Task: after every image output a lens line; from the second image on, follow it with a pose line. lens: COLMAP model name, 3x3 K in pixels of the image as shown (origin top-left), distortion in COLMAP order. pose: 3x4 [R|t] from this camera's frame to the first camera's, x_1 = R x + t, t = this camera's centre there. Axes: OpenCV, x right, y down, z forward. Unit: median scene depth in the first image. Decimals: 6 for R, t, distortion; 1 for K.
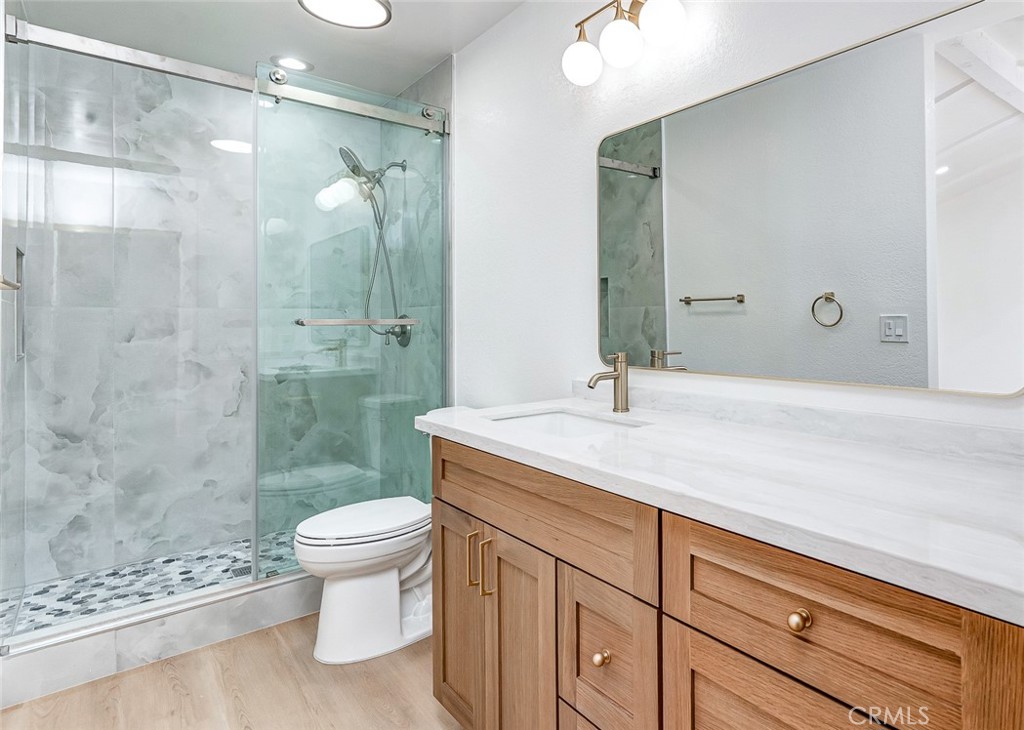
lens RADIAL K [[464.7, 0, 511.8], [0, 464.7, 322.3], [0, 0, 1]] dist [0.001190, -0.000277]
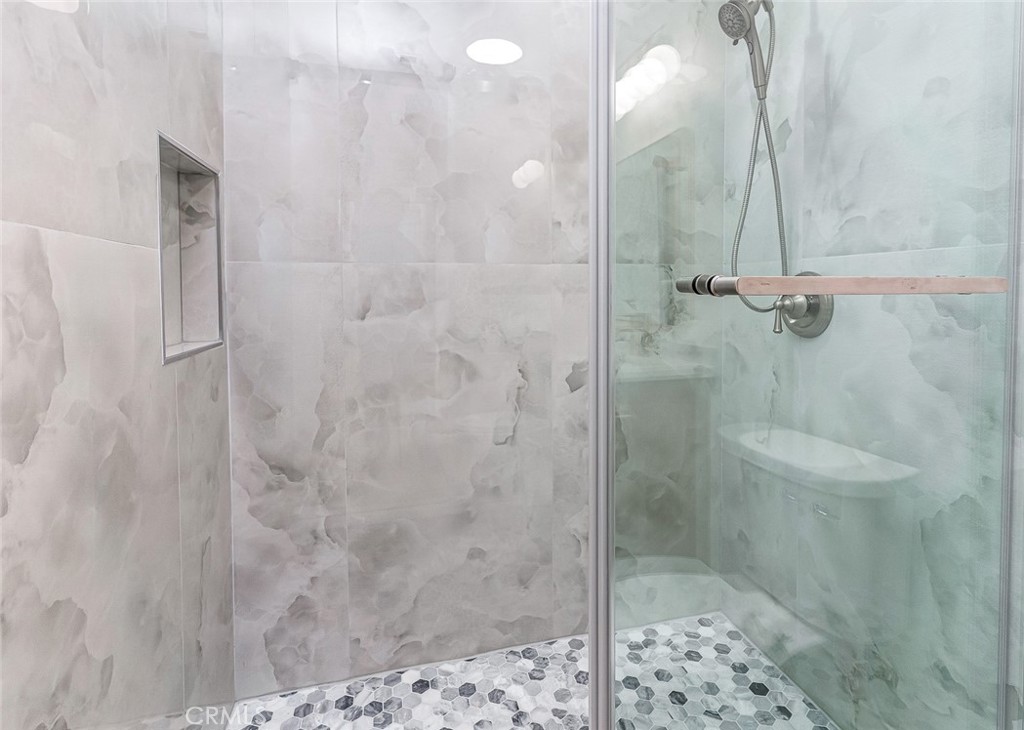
lens RADIAL K [[464.7, 0, 511.8], [0, 464.7, 322.3], [0, 0, 1]] dist [0.001190, -0.000277]
pose [[0.894185, 0.031763, -0.446569, -0.377137], [0.000014, 0.997478, 0.070976, 0.002871], [0.447698, -0.063472, 0.891929, 0.543602]]
